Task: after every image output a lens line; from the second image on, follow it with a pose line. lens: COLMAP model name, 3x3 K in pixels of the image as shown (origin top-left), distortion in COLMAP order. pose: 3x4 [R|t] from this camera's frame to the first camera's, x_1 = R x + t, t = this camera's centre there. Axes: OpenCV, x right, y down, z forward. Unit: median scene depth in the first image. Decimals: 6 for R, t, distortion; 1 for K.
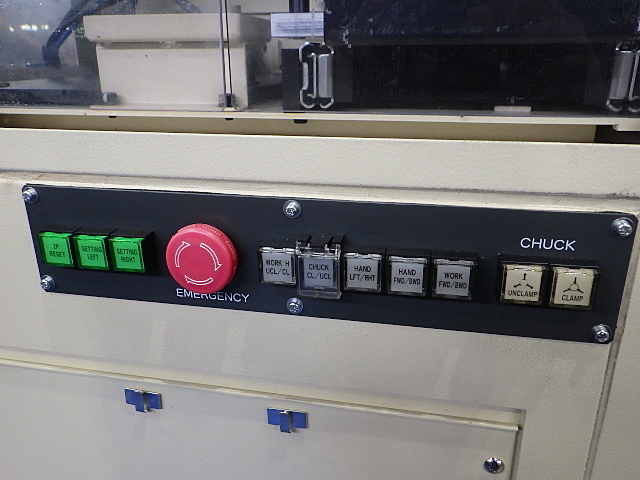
lens RADIAL K [[522.1, 0, 321.1], [0, 522.1, 244.9], [0, 0, 1]] dist [0.004947, -0.002945]
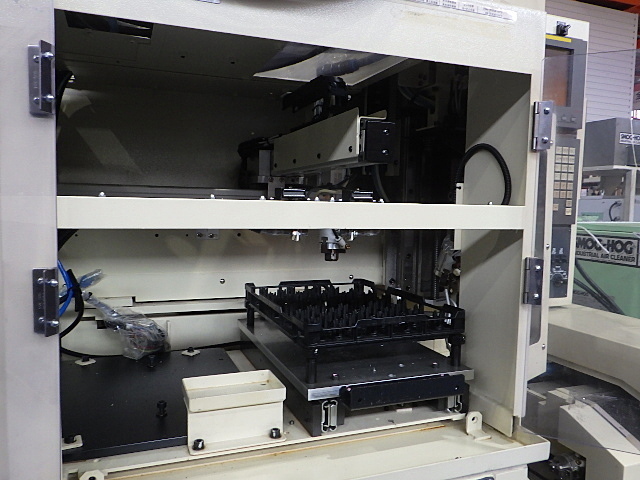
lens RADIAL K [[522.1, 0, 321.1], [0, 522.1, 244.9], [0, 0, 1]] dist [0.004947, -0.002945]
pose [[0.832781, -0.025188, 0.553029, -1.194764], [0.166505, 0.964107, -0.206821, -0.591116], [-0.527969, 0.264318, 0.807084, -0.777440]]
